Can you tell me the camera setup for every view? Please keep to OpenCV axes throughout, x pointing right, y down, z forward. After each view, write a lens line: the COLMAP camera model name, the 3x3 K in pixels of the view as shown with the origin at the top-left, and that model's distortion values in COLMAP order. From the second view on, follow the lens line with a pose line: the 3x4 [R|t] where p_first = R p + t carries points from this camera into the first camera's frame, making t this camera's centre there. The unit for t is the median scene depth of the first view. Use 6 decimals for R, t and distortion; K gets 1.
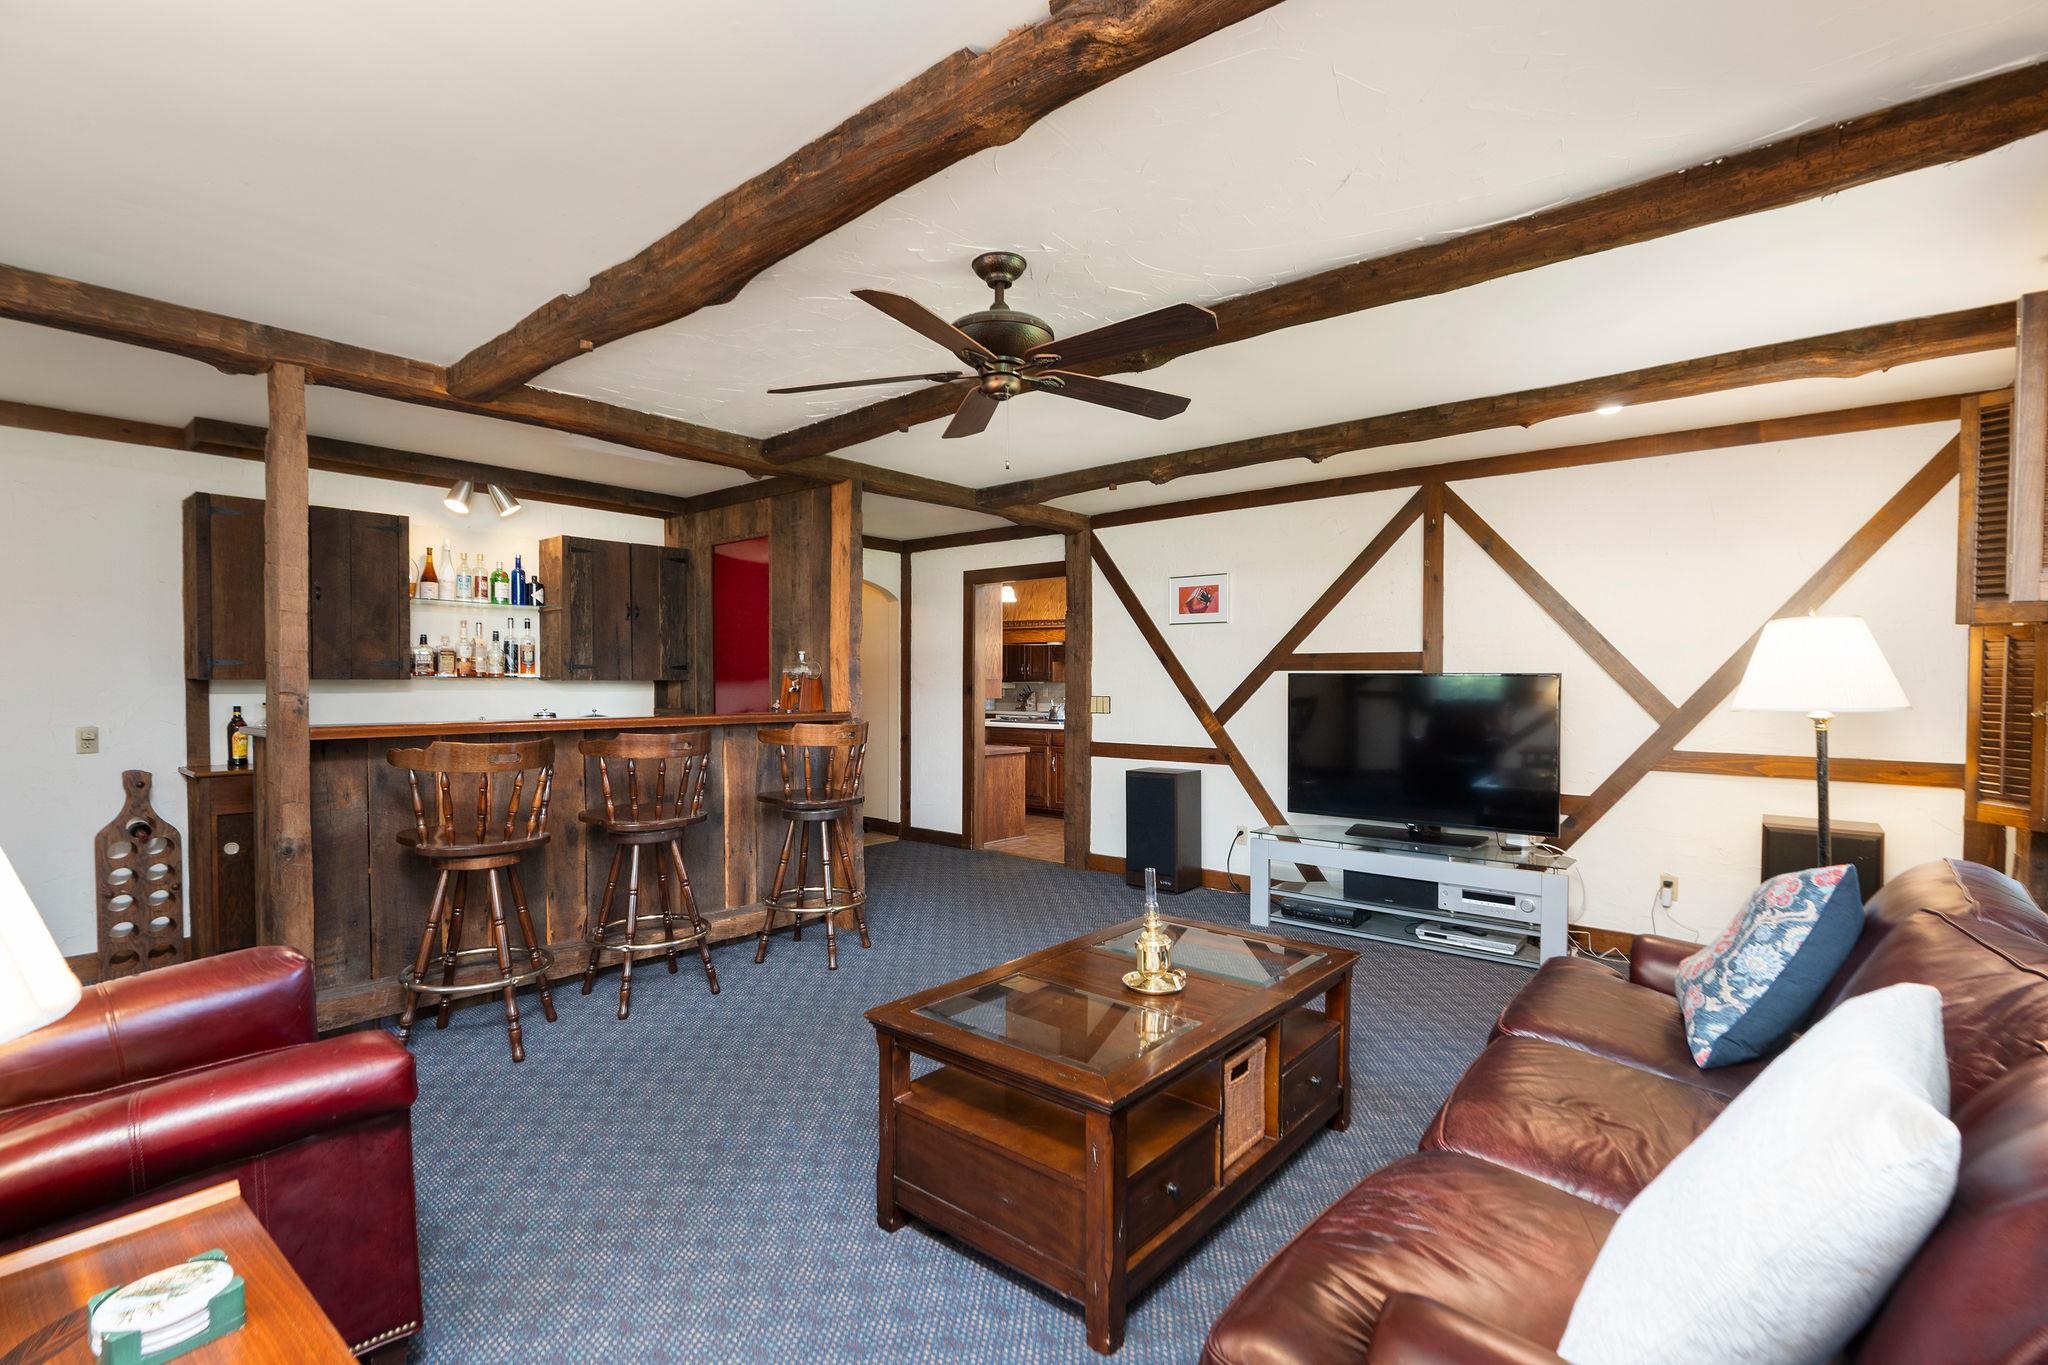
lens RADIAL K [[944.6, 0, 1025.1], [0, 944.6, 693.5], [0, 0, 1]] dist [-0.003847, 0.001344]
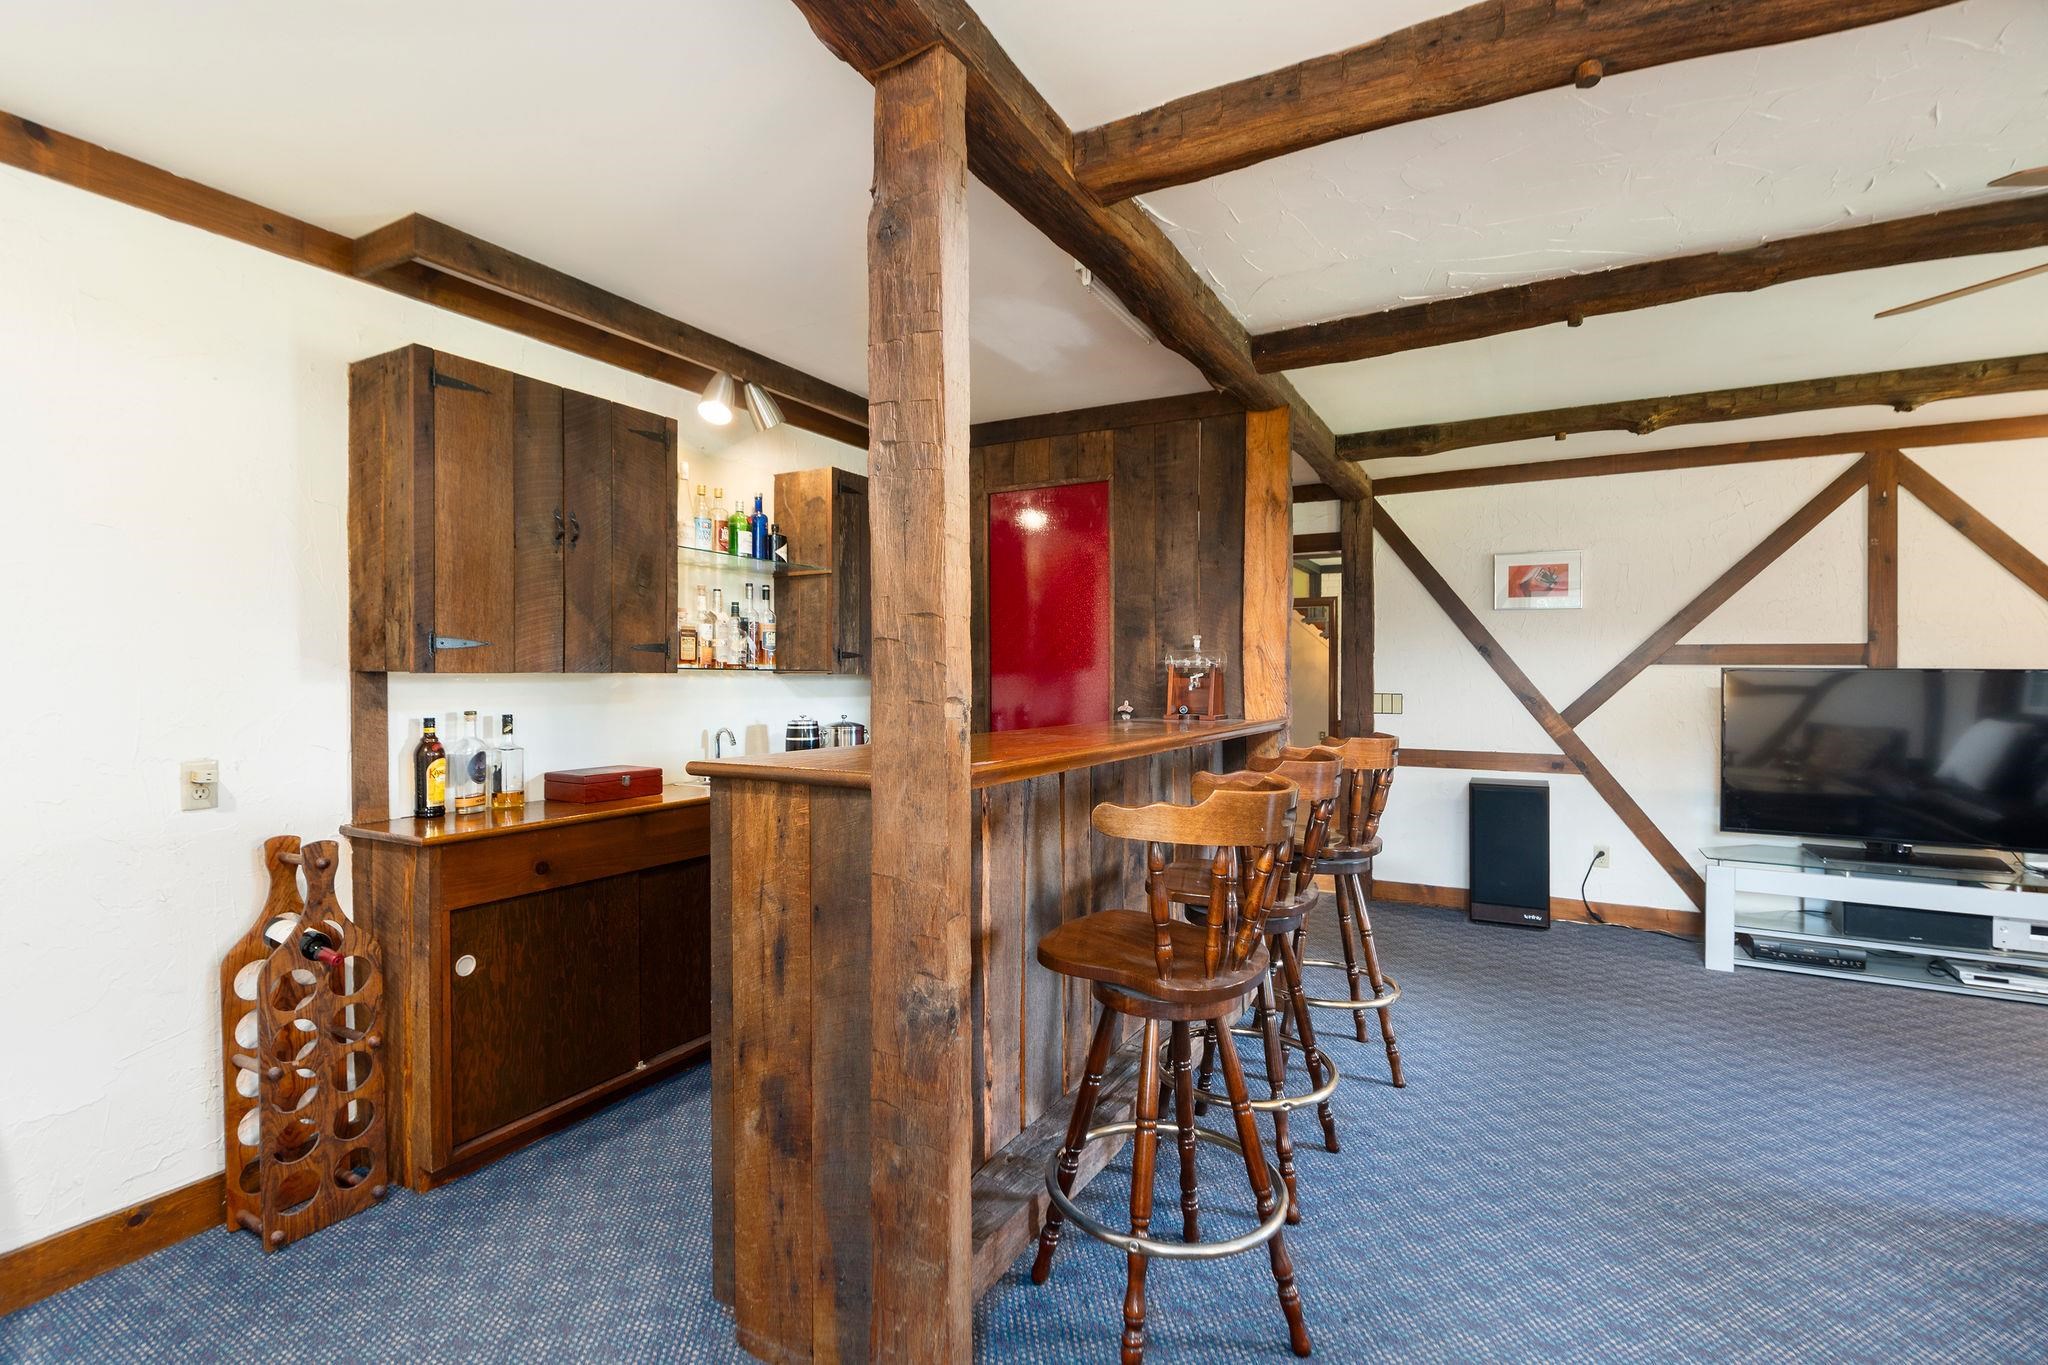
lens RADIAL K [[944.6, 0, 1023.7], [0, 944.6, 676.5], [0, 0, 1]] dist [-0.003847, 0.001344]
pose [[0.980559, 0.001580, 0.196219, -0.513497], [0.000275, 0.999956, -0.009428, -0.005790], [-0.196225, 0.009298, 0.980515, 0.301577]]
